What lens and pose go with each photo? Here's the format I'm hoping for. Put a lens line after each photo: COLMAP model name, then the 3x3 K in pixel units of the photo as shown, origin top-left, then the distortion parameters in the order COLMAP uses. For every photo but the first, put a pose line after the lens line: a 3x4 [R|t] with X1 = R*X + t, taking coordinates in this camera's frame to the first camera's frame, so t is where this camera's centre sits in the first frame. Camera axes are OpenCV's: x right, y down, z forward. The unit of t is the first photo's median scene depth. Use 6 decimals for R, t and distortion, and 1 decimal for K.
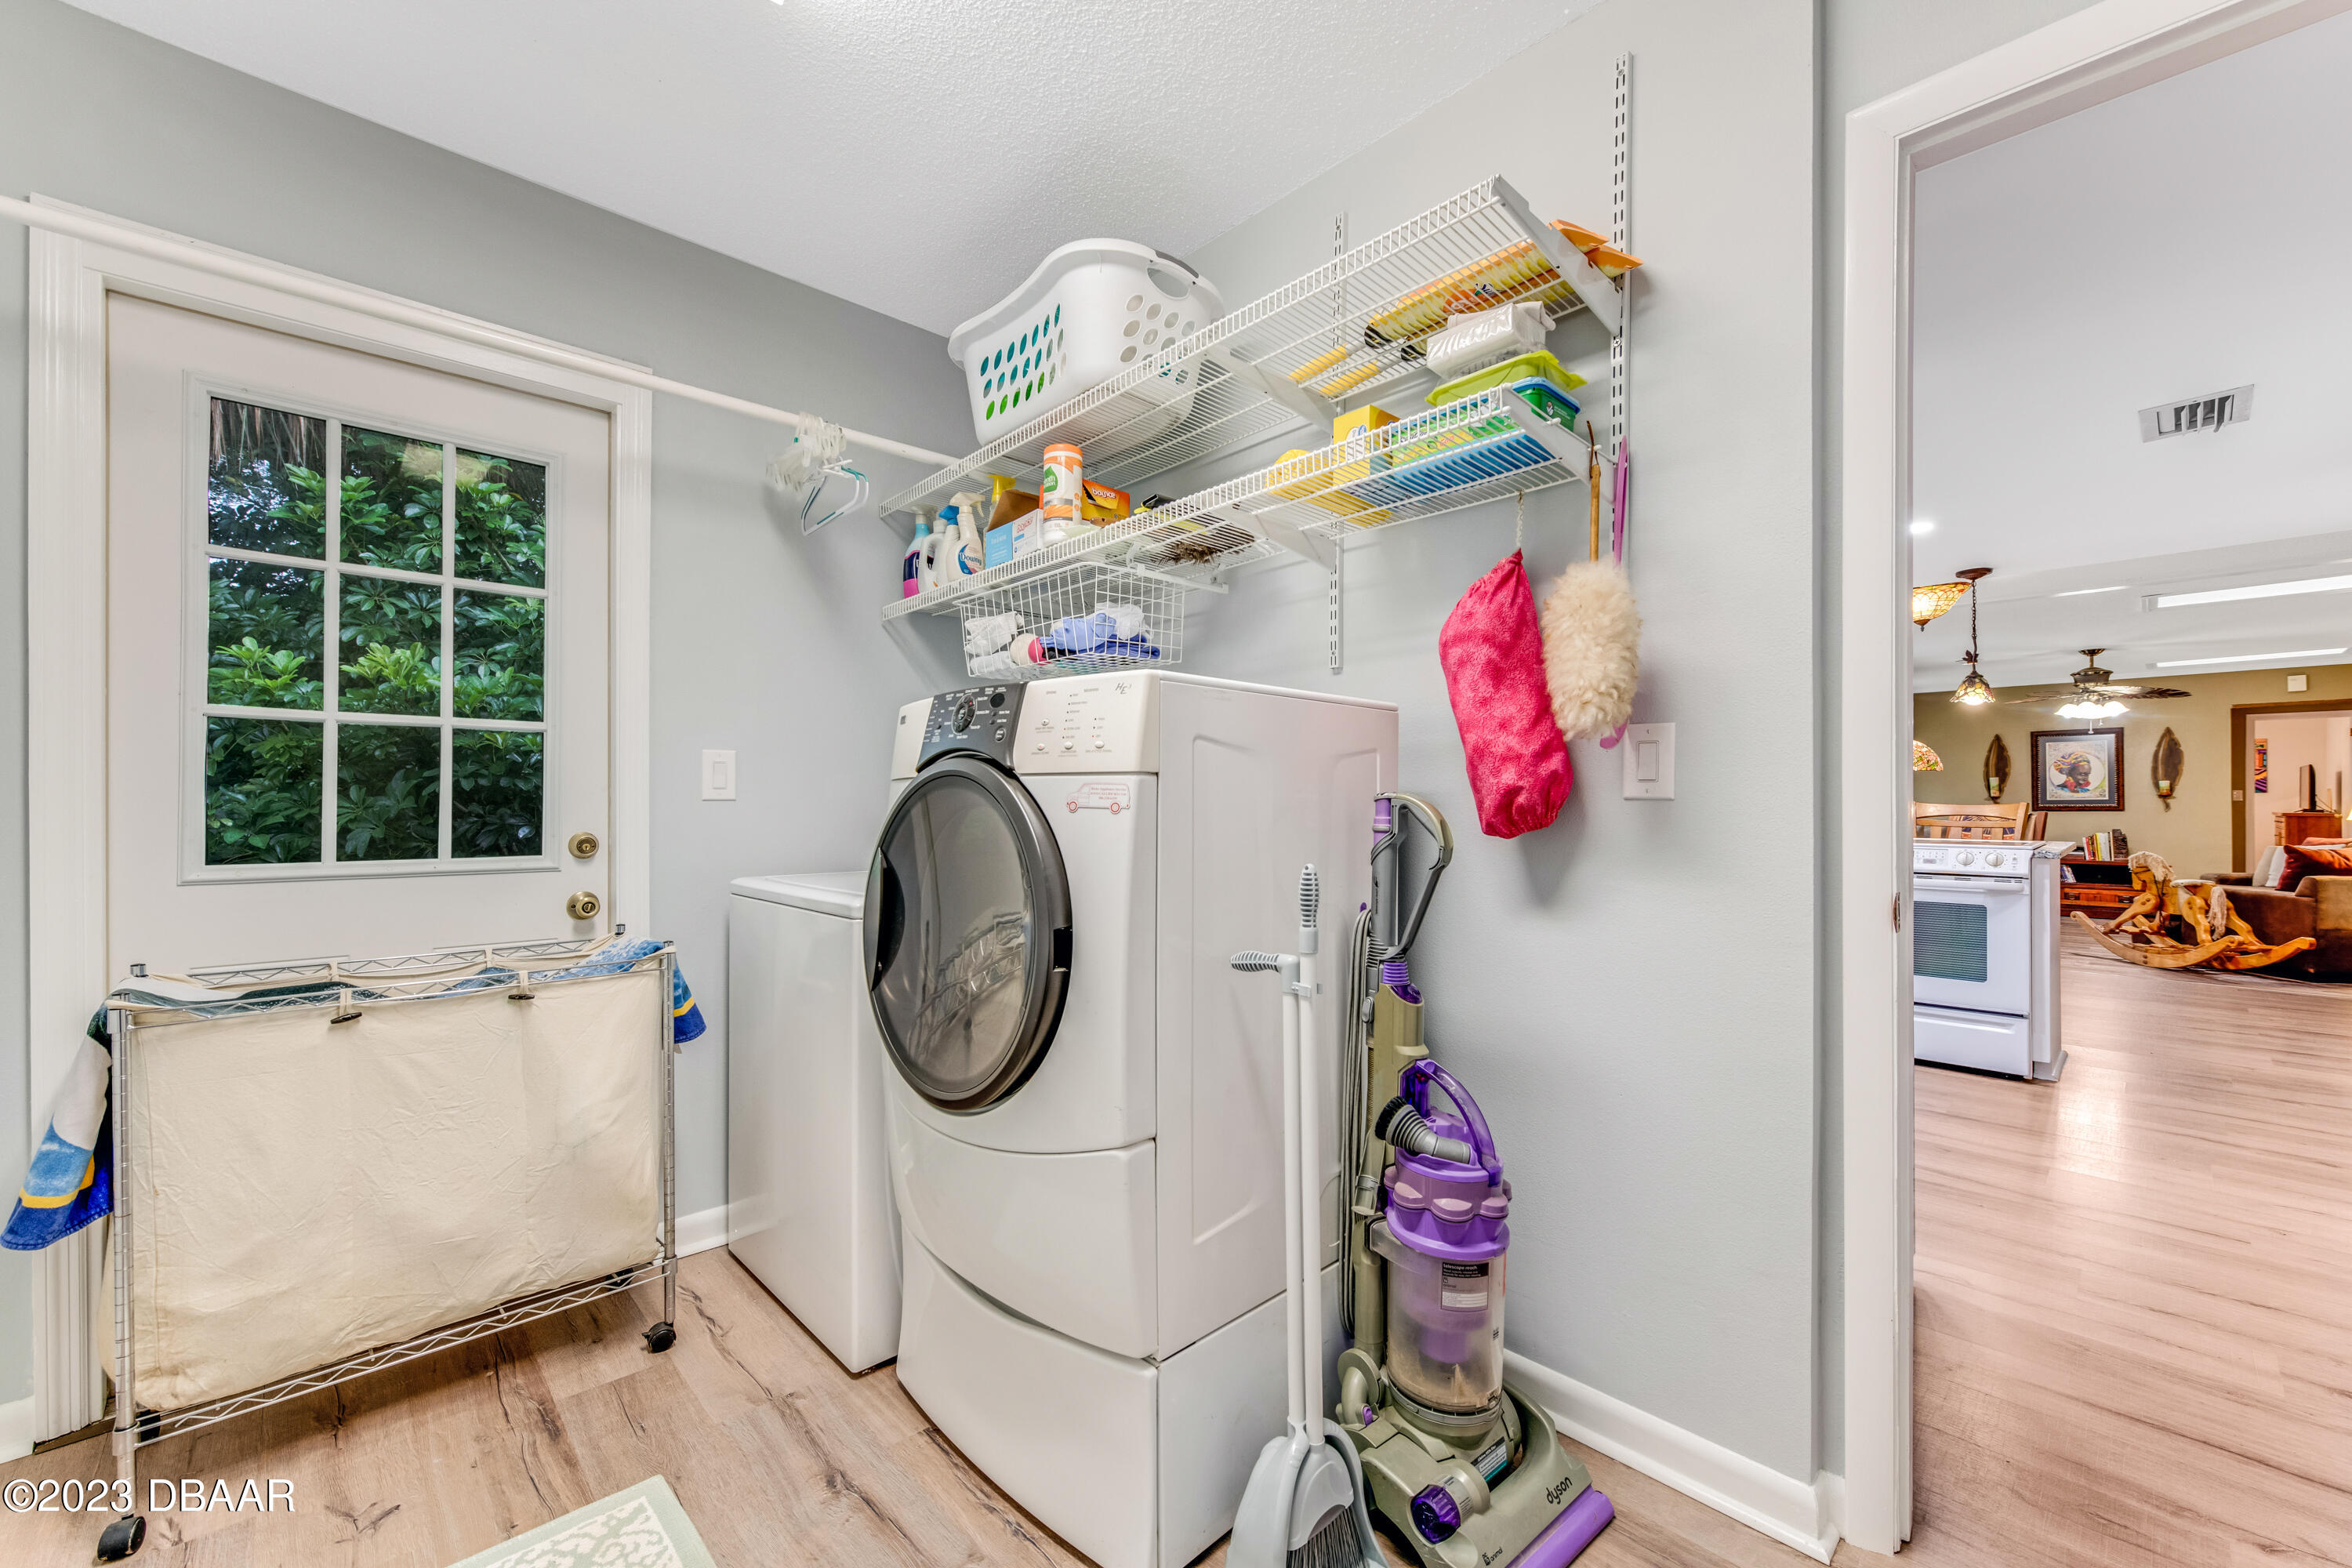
lens RADIAL K [[898.0, 0, 1160.5], [0, 898.0, 798.4], [0, 0, 1]] dist [0.002822, 0.000653]
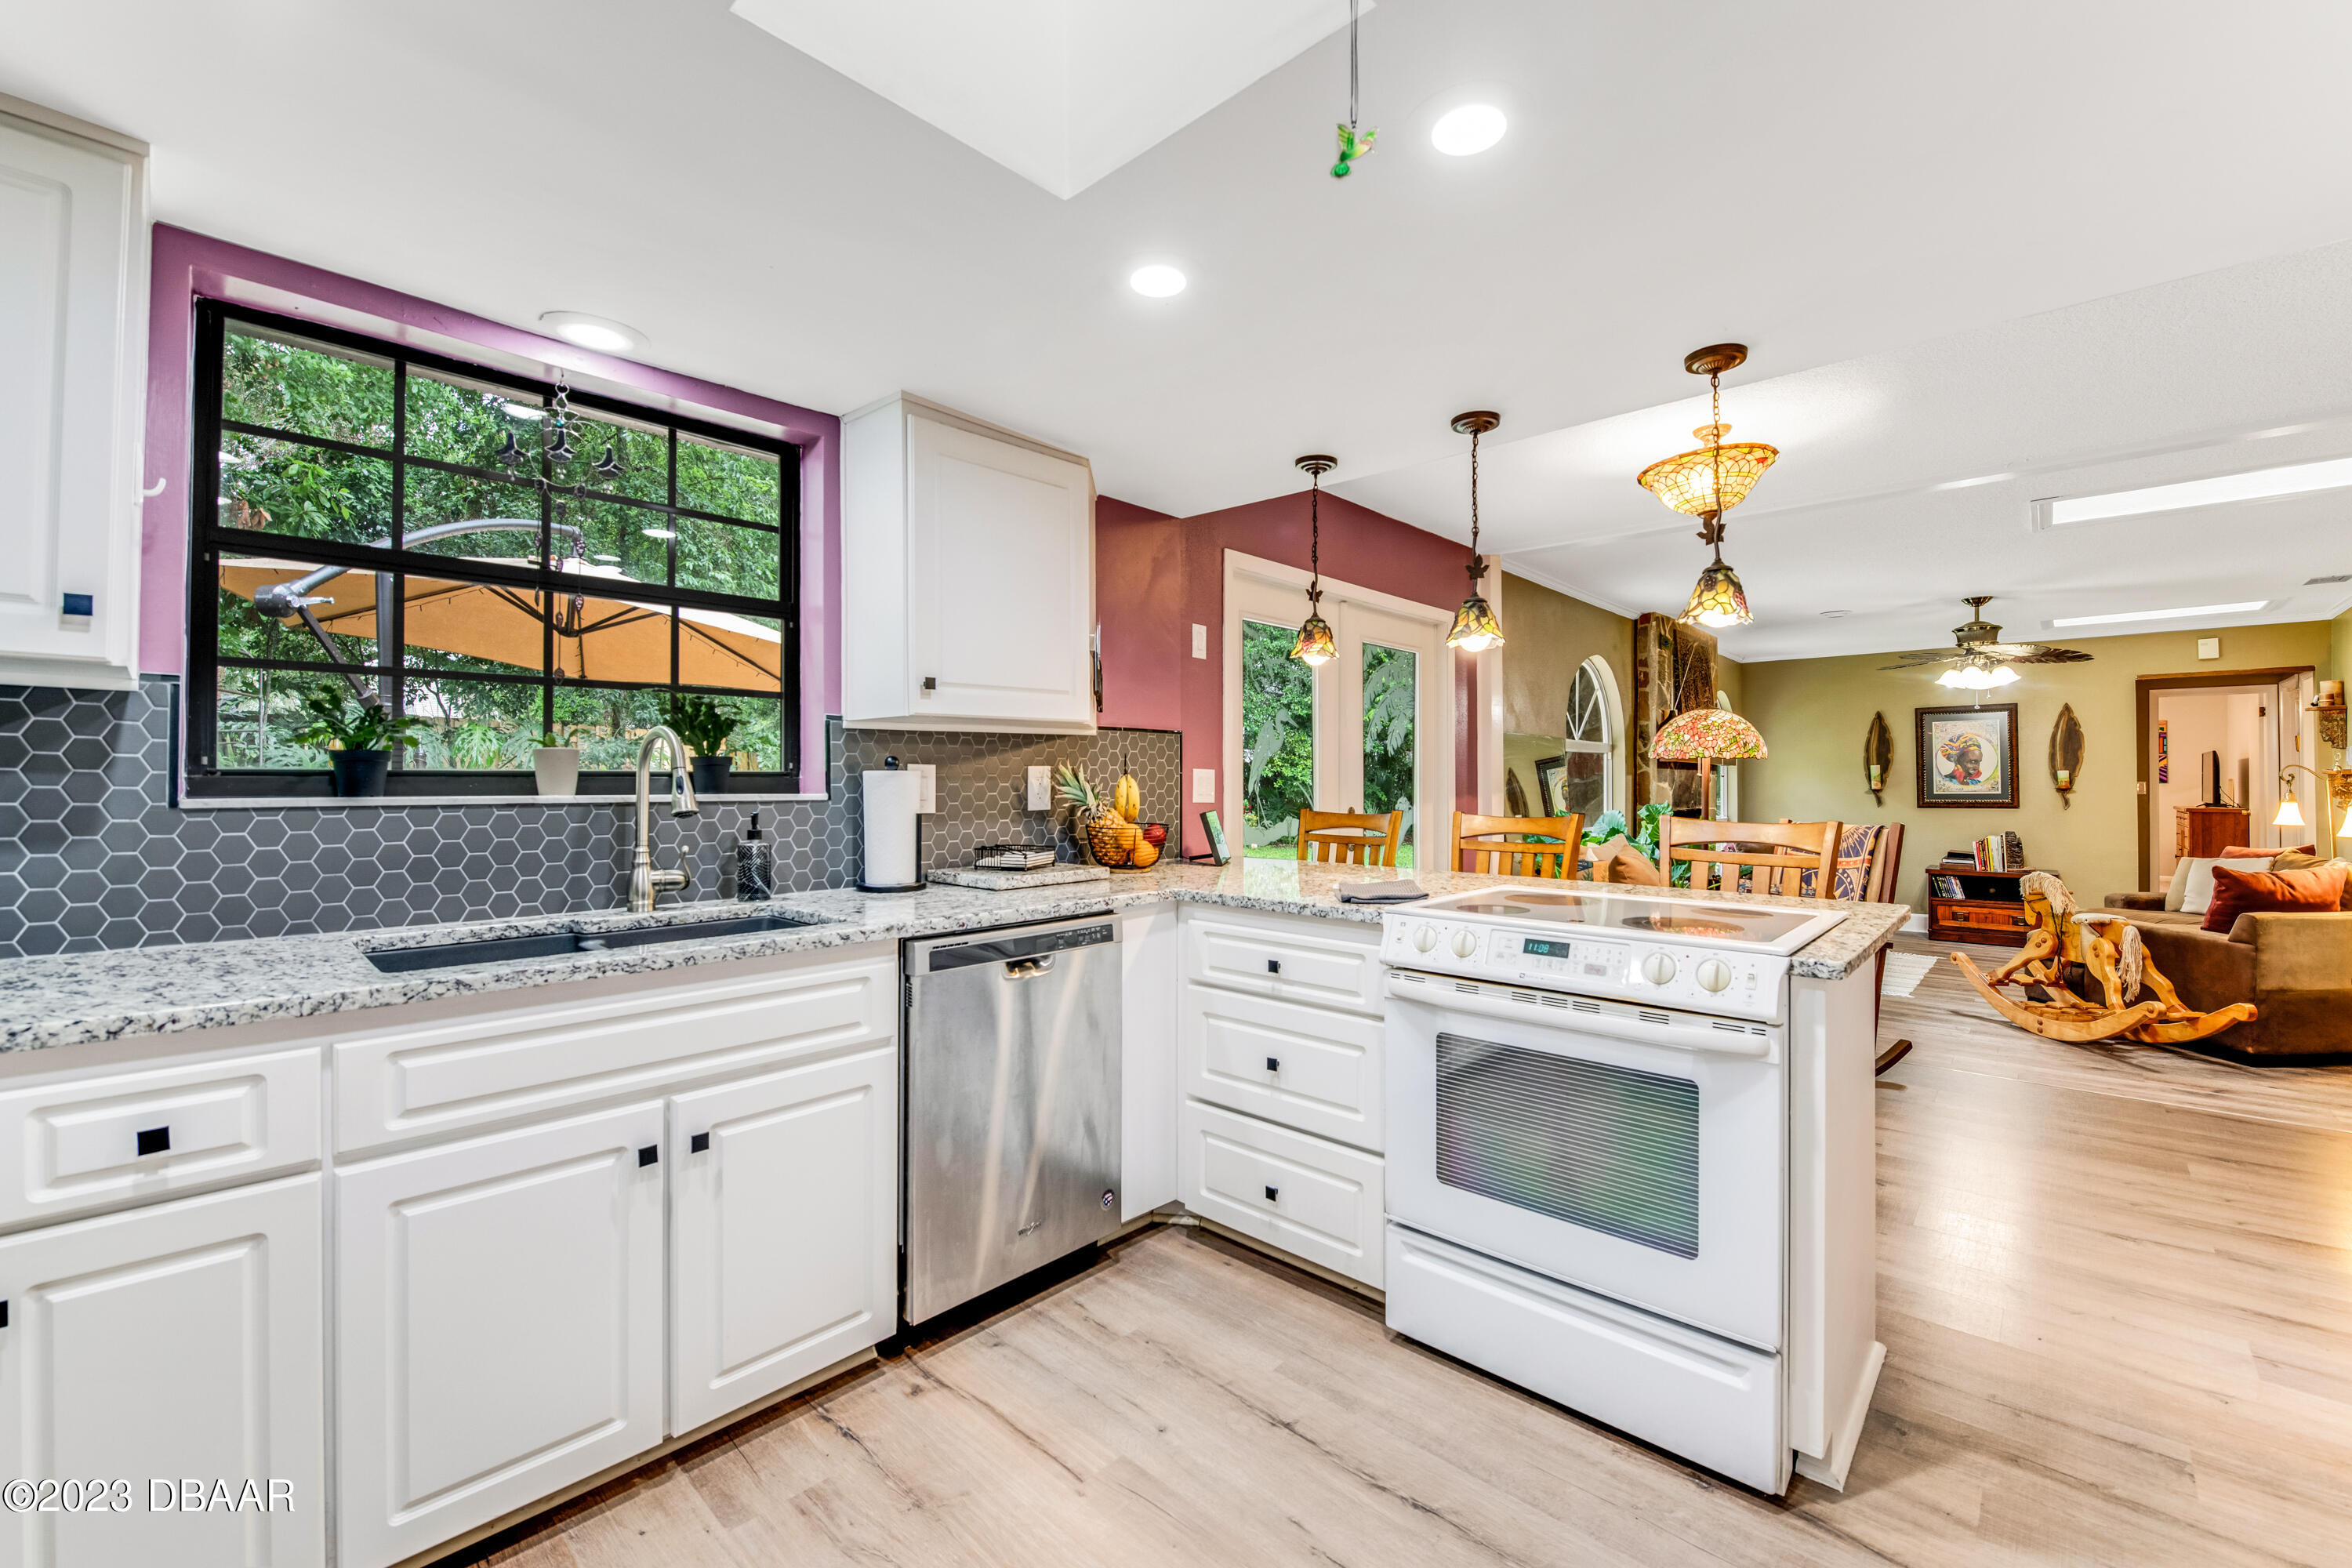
lens RADIAL K [[954.7, 0, 1186.1], [0, 954.7, 775.2], [0, 0, 1]] dist [-0.013905, -0.000741]
pose [[0.995937, 0.000300, 0.090057, 0.303801], [0.000318, 0.999977, -0.006846, -0.011335], [-0.090057, 0.006847, 0.995913, 0.274065]]
